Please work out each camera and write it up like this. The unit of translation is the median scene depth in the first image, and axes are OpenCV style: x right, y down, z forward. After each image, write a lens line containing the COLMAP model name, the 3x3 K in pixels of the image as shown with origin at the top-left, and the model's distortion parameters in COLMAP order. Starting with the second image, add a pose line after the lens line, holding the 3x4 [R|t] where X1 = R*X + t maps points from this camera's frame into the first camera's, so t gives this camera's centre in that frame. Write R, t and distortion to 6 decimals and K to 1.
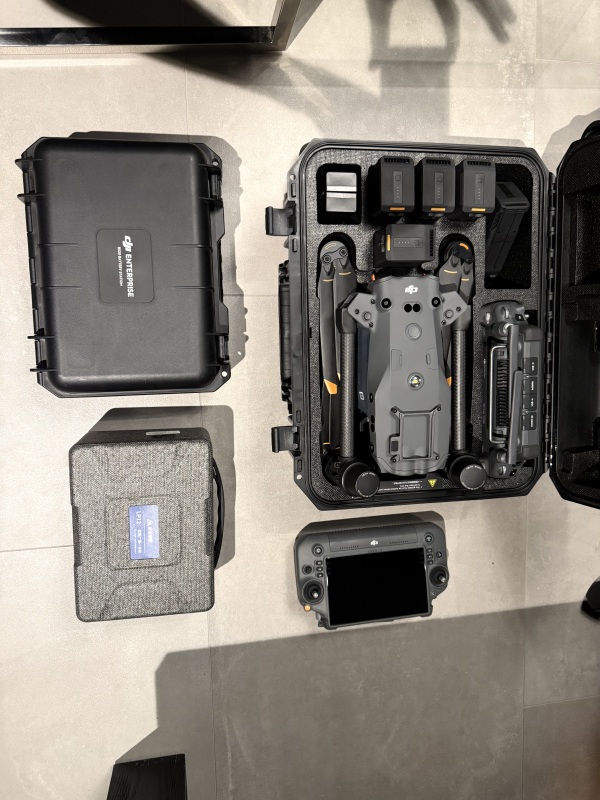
lens RADIAL K [[577.4, 0, 300.0], [0, 577.4, 400.0], [0, 0, 1]] dist [-0.011769, -0.007480]
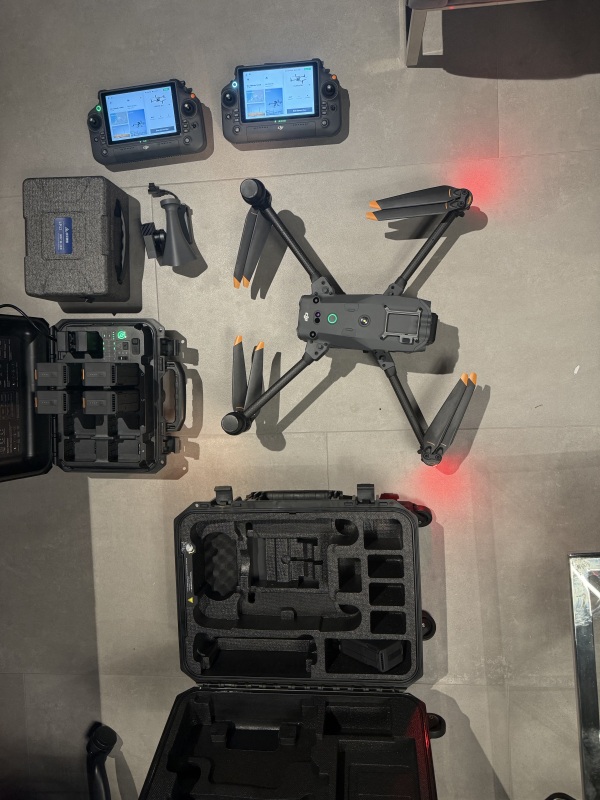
lens RADIAL K [[577.4, 0, 300.0], [0, 577.4, 400.0], [0, 0, 1]] dist [-0.011769, -0.007480]
pose [[-0.007955, 0.989085, -0.147129, -0.045512], [-0.999762, -0.004879, 0.021256, -0.137184], [0.020306, 0.147263, 0.988889, -0.428809]]
